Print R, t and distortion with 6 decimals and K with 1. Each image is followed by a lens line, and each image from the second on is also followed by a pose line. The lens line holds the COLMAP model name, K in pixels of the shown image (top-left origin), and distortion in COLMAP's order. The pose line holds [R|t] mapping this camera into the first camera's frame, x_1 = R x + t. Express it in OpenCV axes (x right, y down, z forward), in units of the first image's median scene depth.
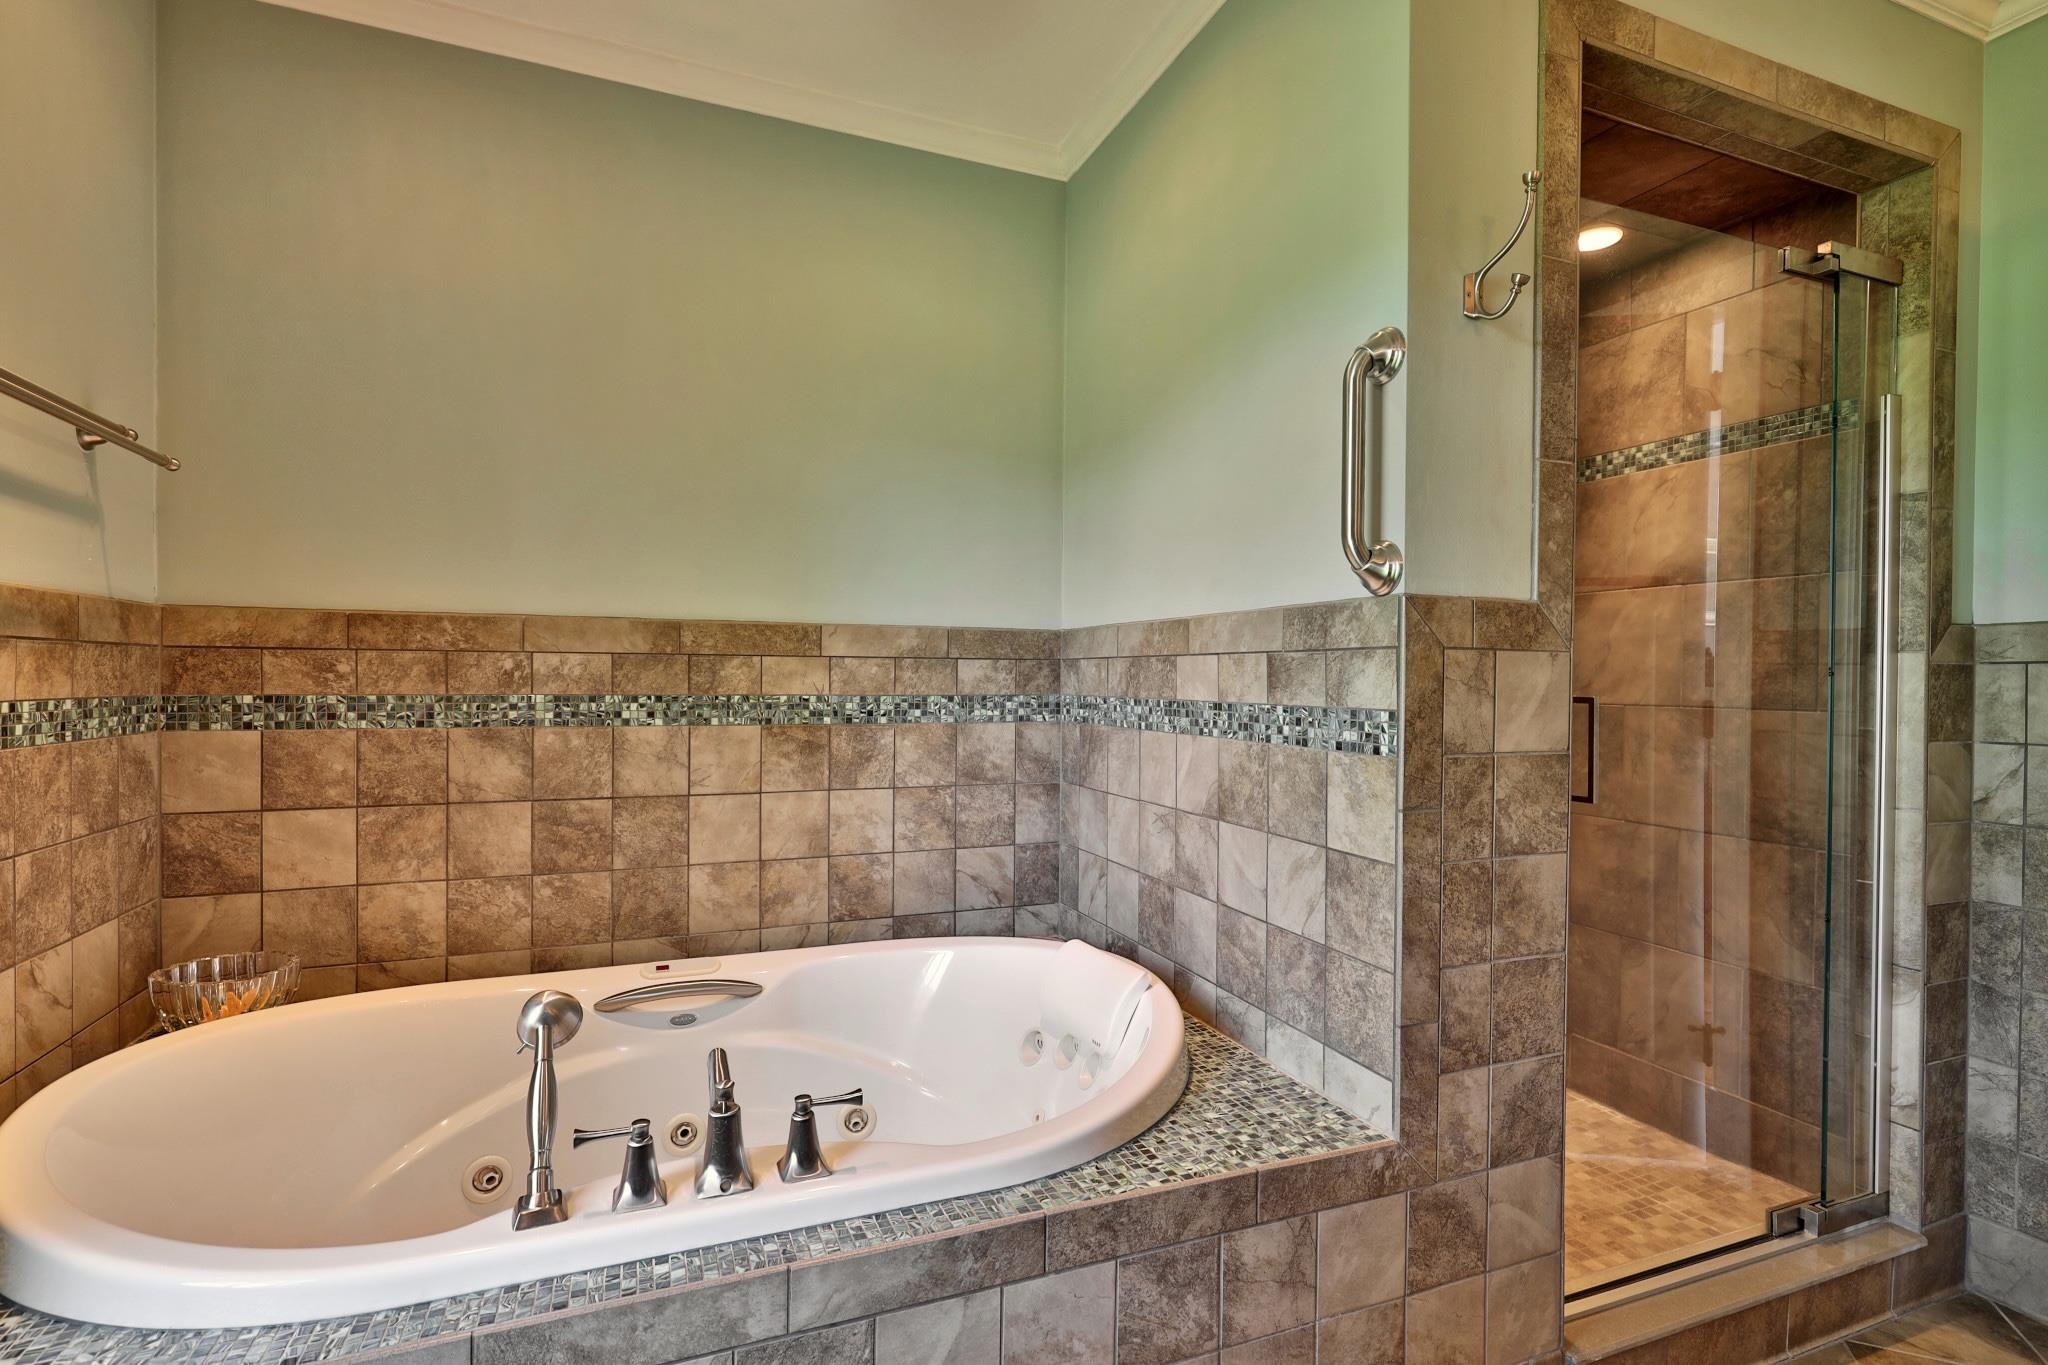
lens RADIAL K [[992.8, 0, 1024.4], [0, 992.8, 688.5], [0, 0, 1]] dist [0.002431, 0.000168]
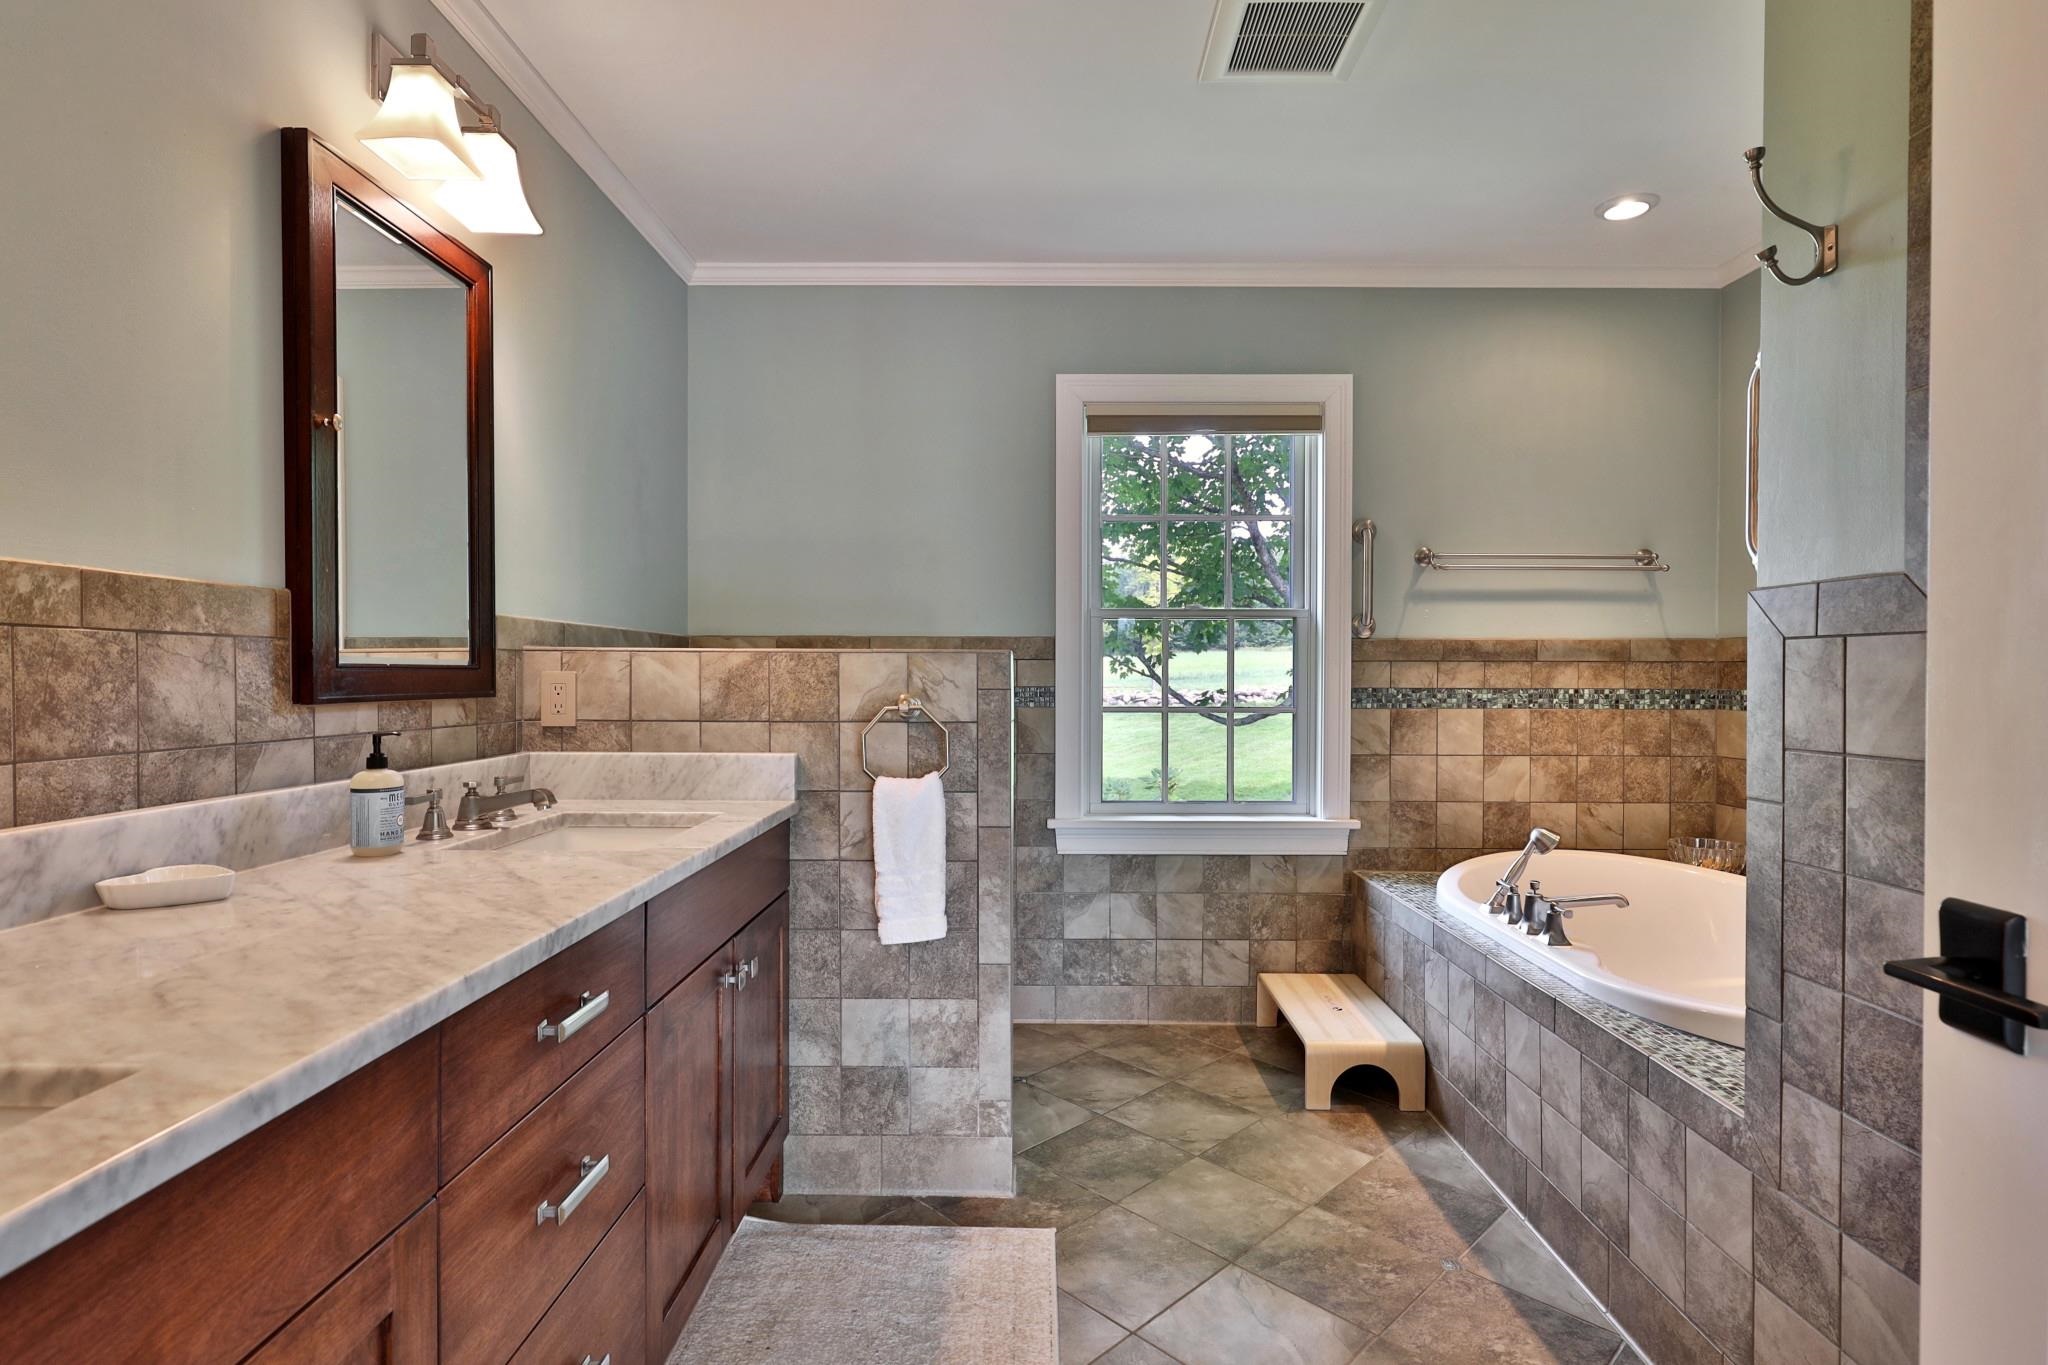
lens RADIAL K [[987.1, 0, 1024.4], [0, 987.1, 683.8], [0, 0, 1]] dist [0.000513, 0.000020]
pose [[-0.384819, -0.002060, -0.922990, 1.569167], [-0.017229, 0.999839, 0.004952, 0.011358], [0.922831, 0.017807, -0.384793, 0.673504]]
